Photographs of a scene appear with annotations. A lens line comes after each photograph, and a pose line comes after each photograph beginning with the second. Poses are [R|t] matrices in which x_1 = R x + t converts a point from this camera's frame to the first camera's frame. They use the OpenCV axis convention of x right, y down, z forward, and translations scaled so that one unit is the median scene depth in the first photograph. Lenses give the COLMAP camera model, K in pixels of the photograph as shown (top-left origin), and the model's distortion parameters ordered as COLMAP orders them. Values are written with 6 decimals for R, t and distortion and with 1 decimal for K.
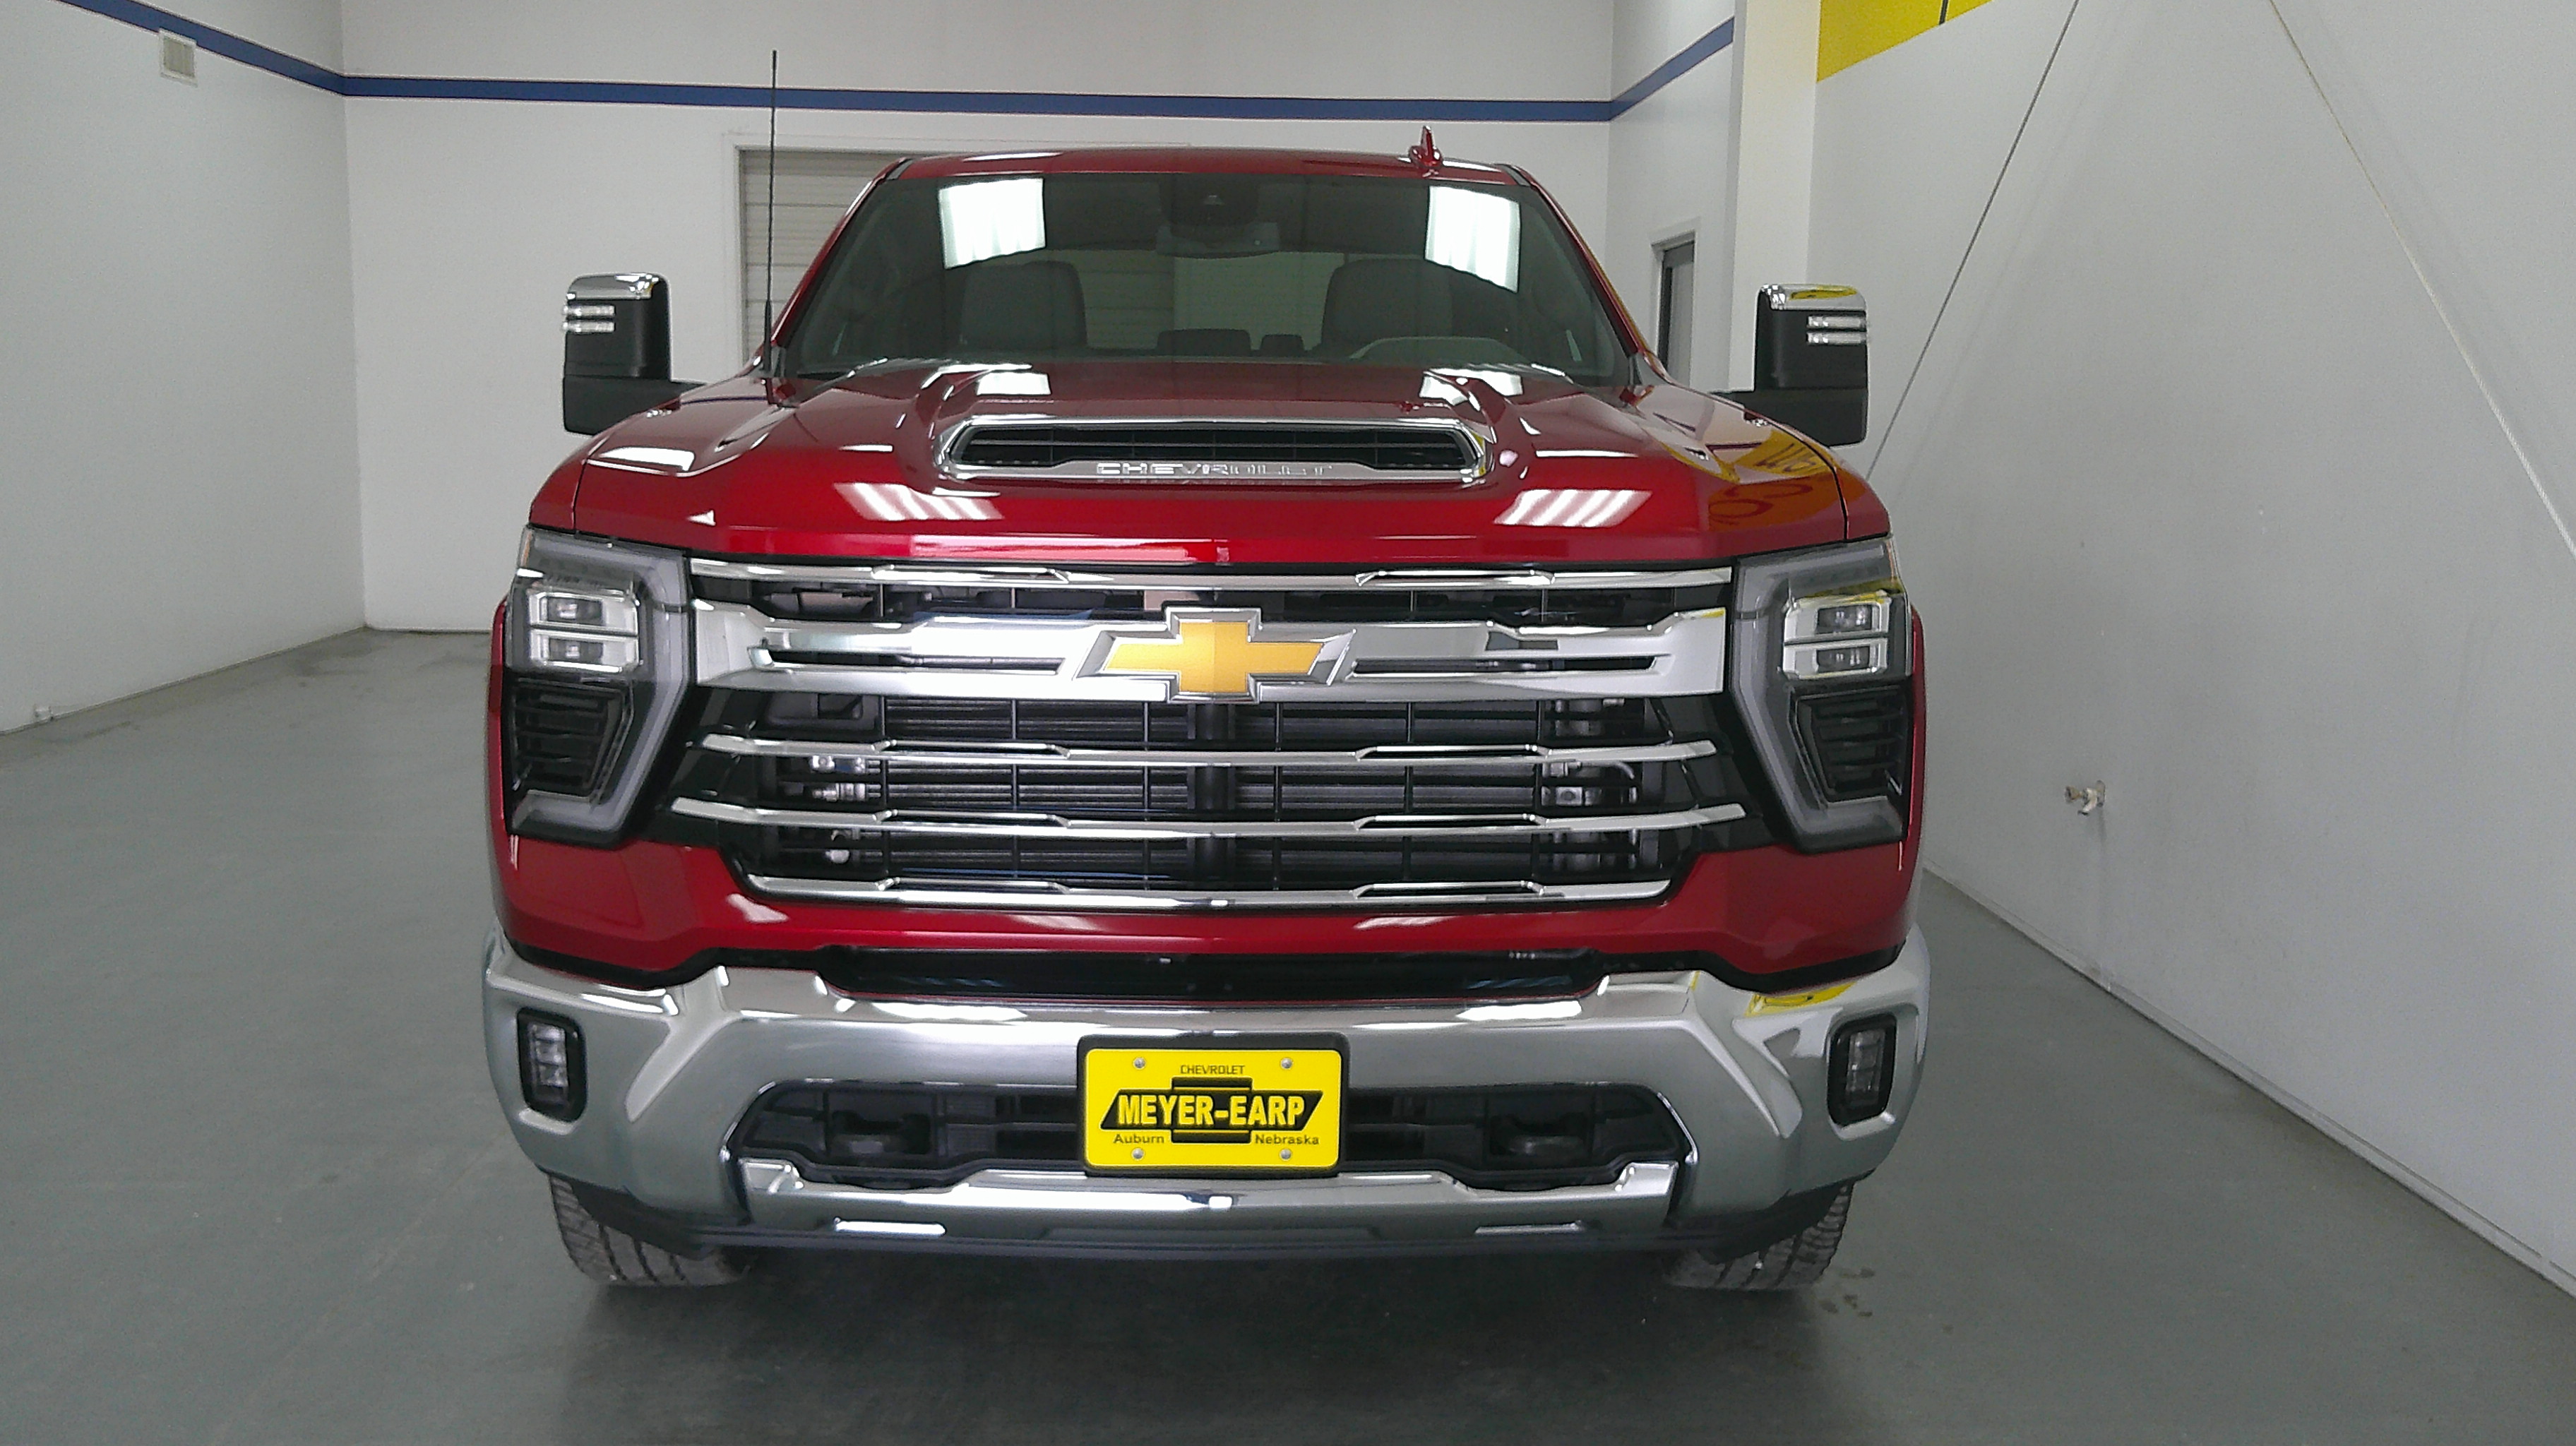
lens RADIAL K [[2180.1, 0, 1236.7], [0, 2180.1, 712.5], [0, 0, 1]] dist [0.107430, -0.197215]
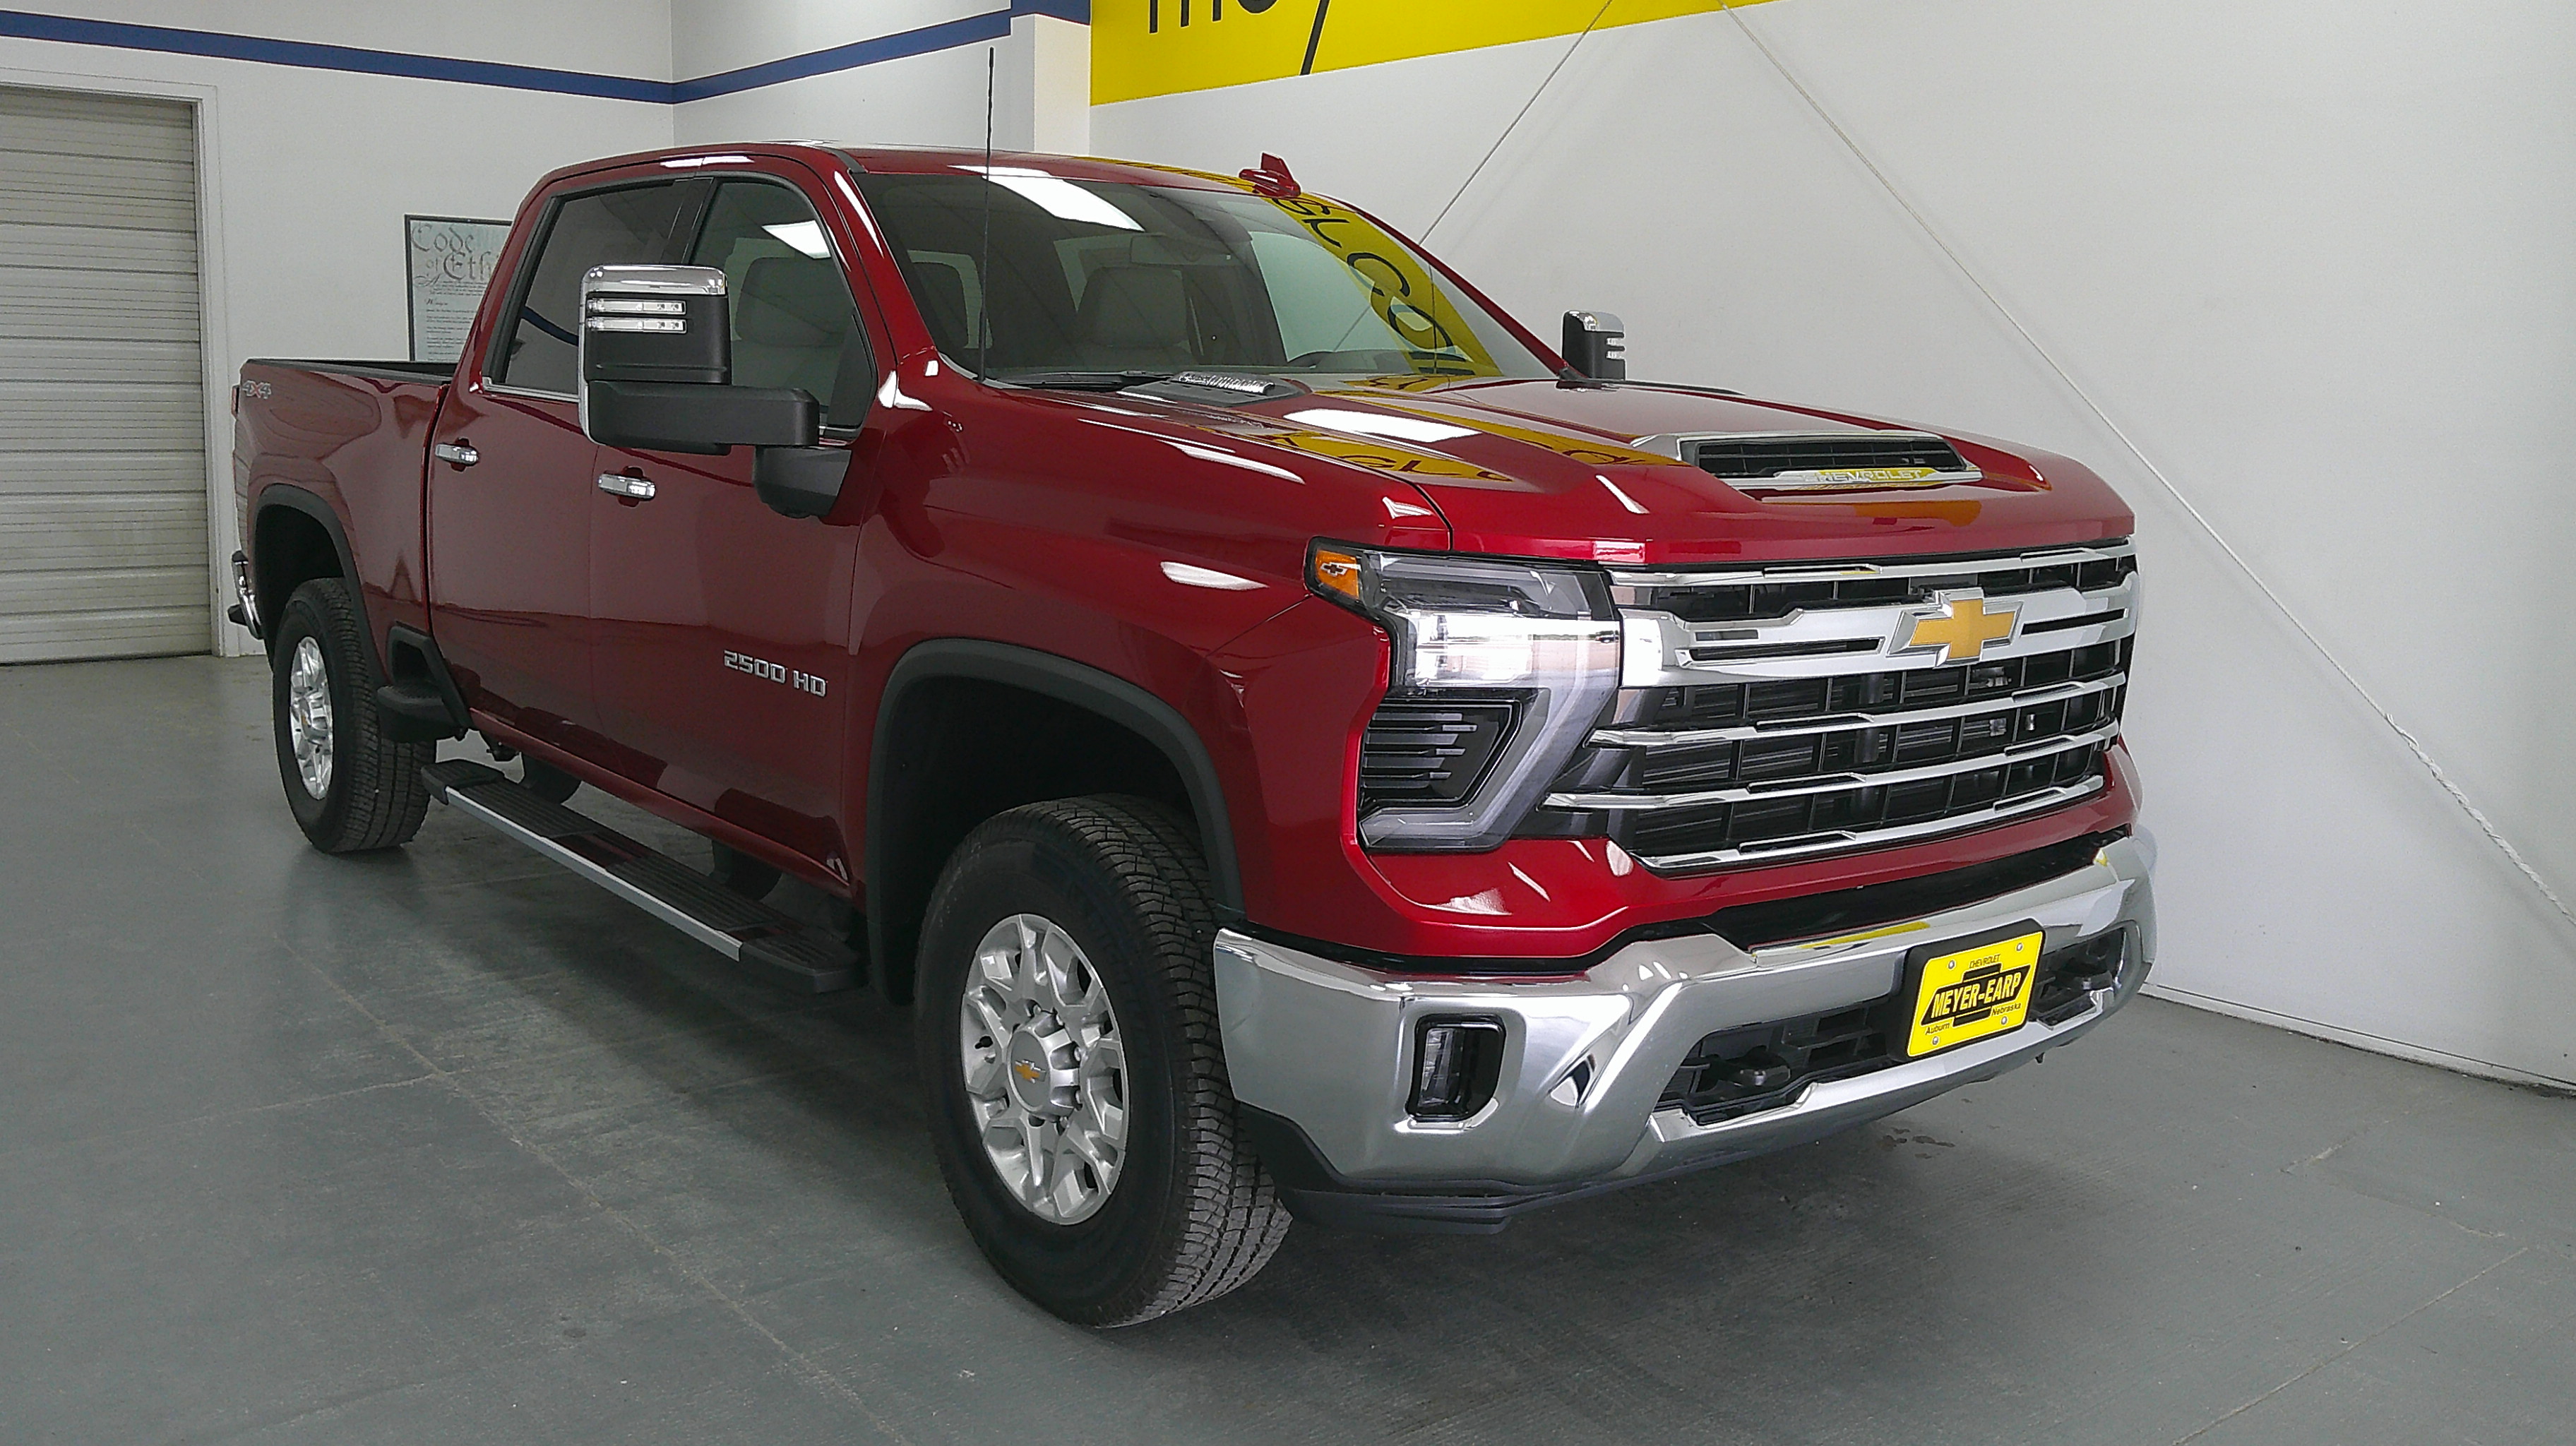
lens RADIAL K [[2180.1, 0, 1236.7], [0, 2180.1, 712.5], [0, 0, 1]] dist [0.107430, -0.197215]
pose [[0.790239, -0.088942, 0.606310, -1.072194], [0.081467, 0.995877, 0.039908, -0.059882], [-0.607360, 0.017857, 0.794226, 0.259915]]
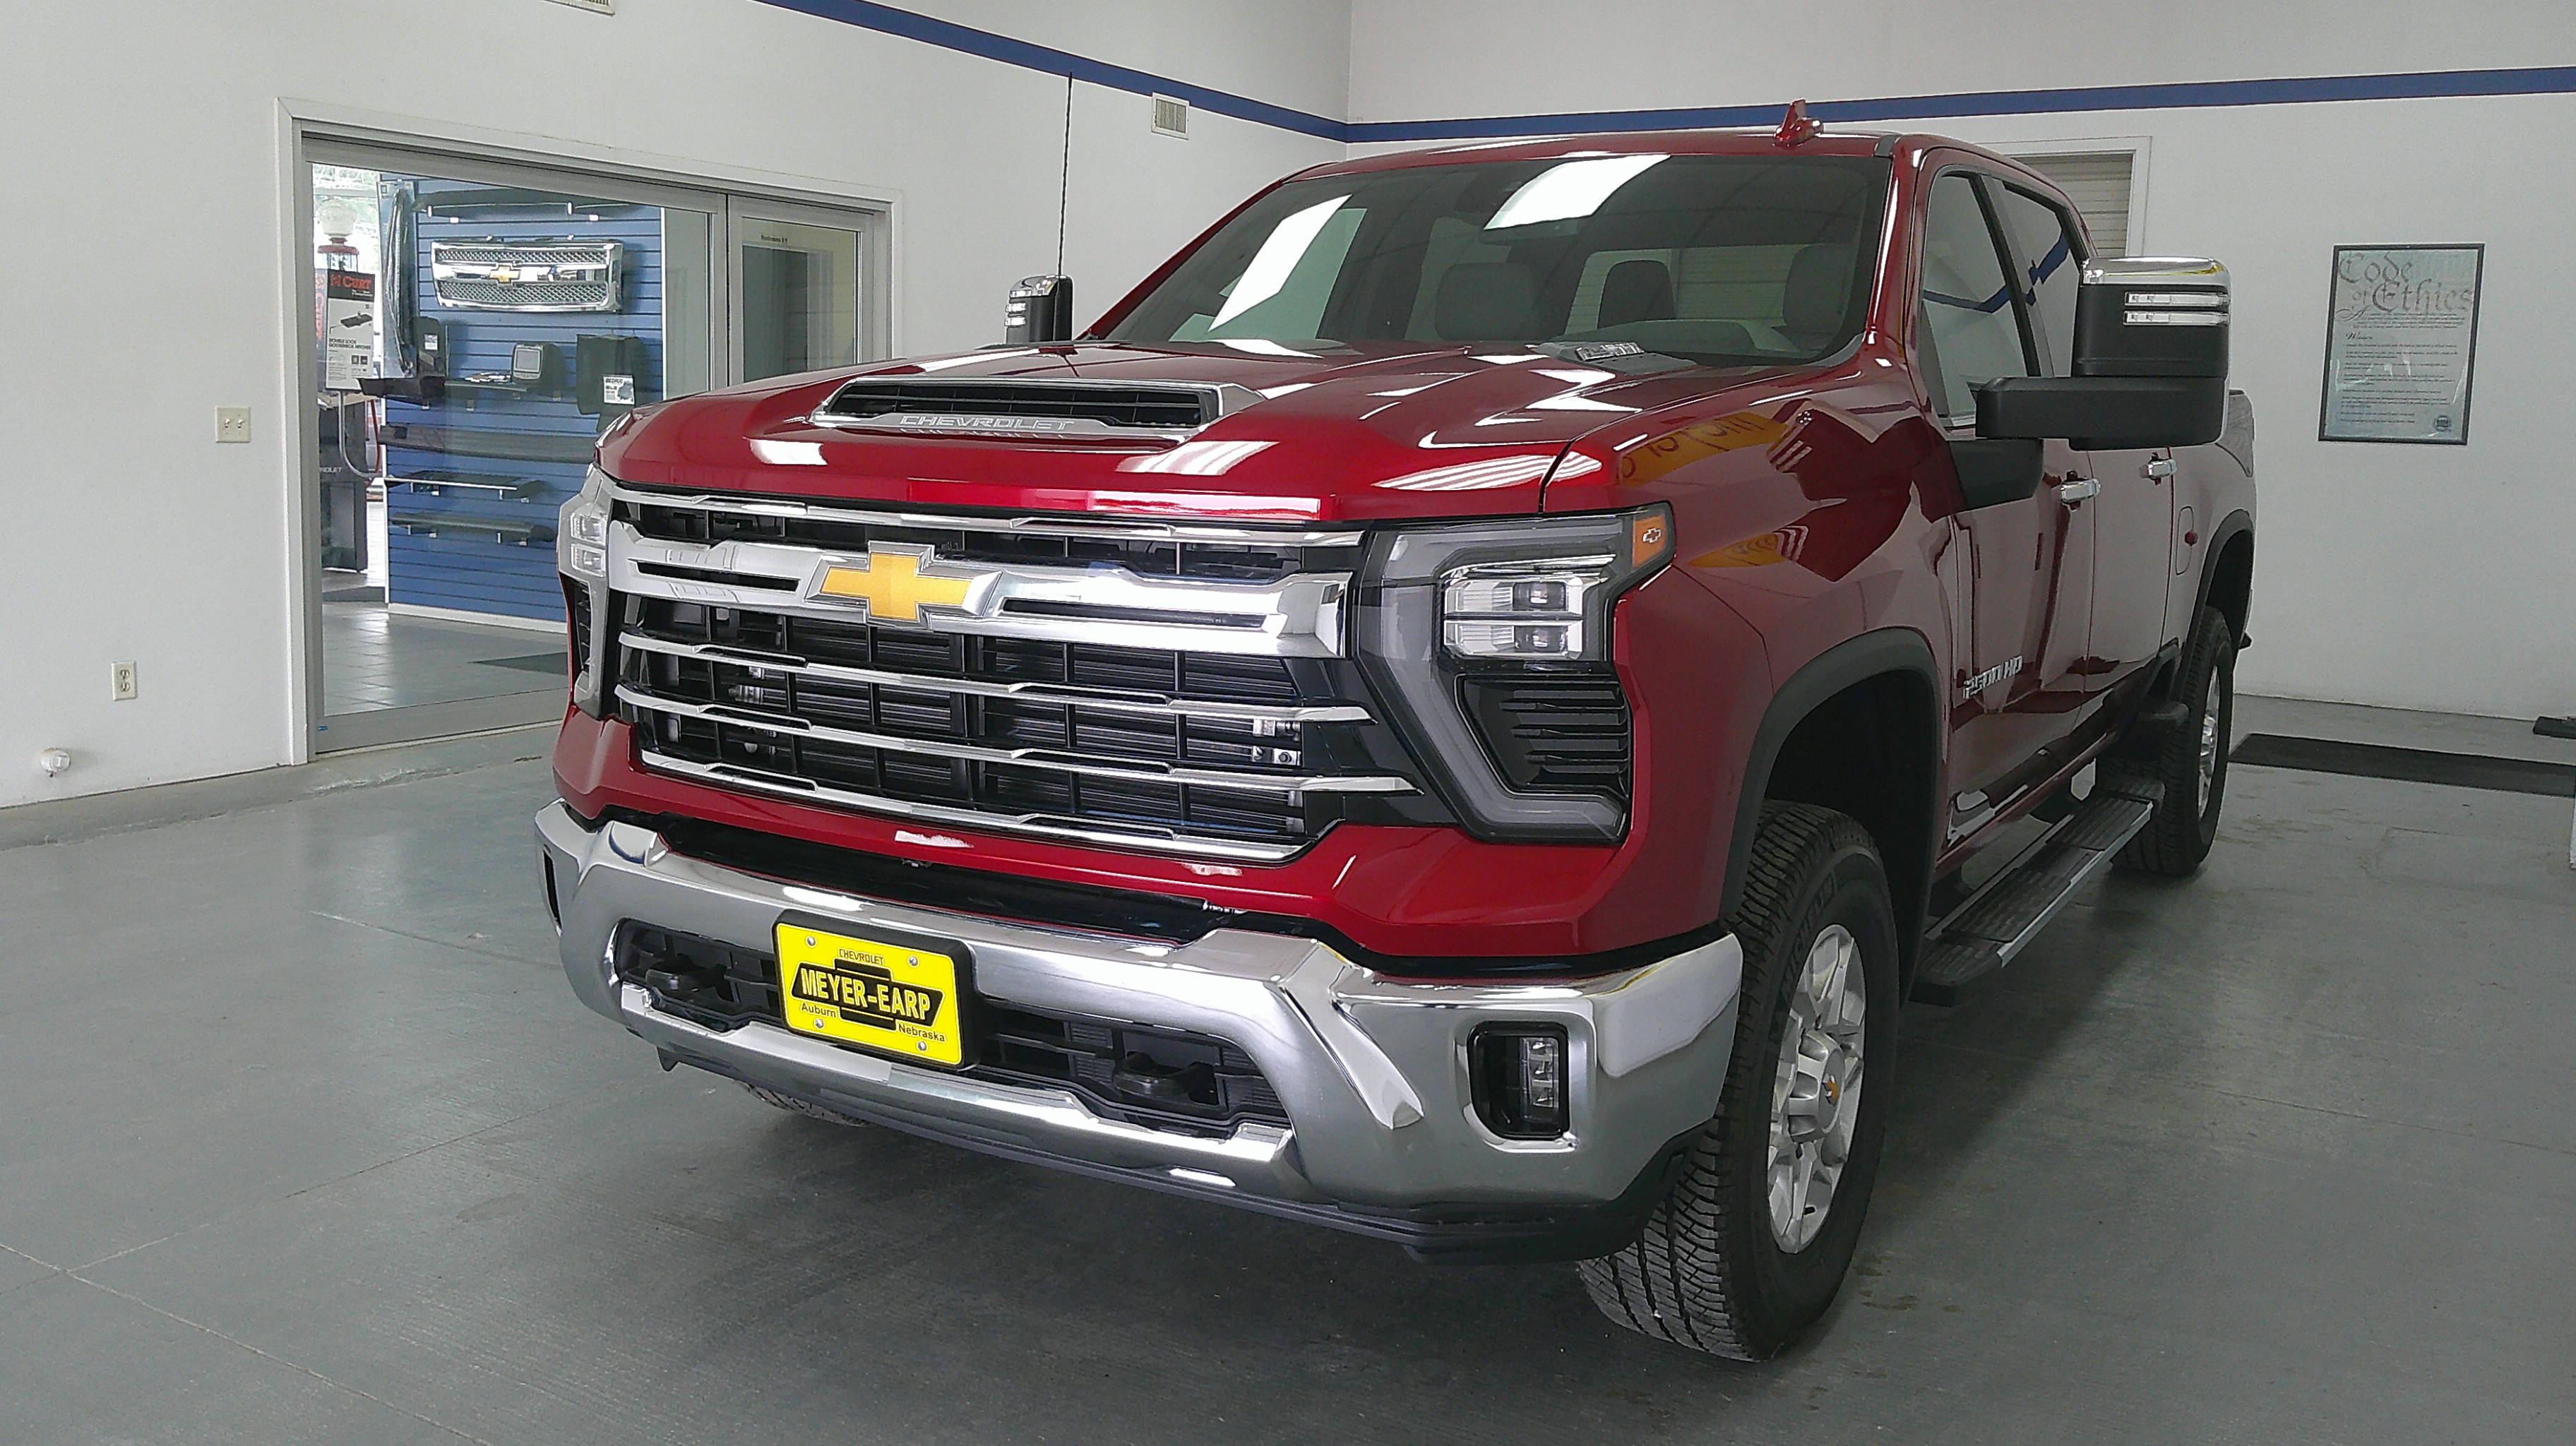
lens RADIAL K [[2180.1, 0, 1236.7], [0, 2180.1, 712.5], [0, 0, 1]] dist [0.107430, -0.197215]
pose [[0.838570, 0.087857, -0.537662, 0.724362], [-0.095886, 0.995306, 0.013088, 0.006933], [0.536289, 0.040579, 0.843059, 0.156726]]
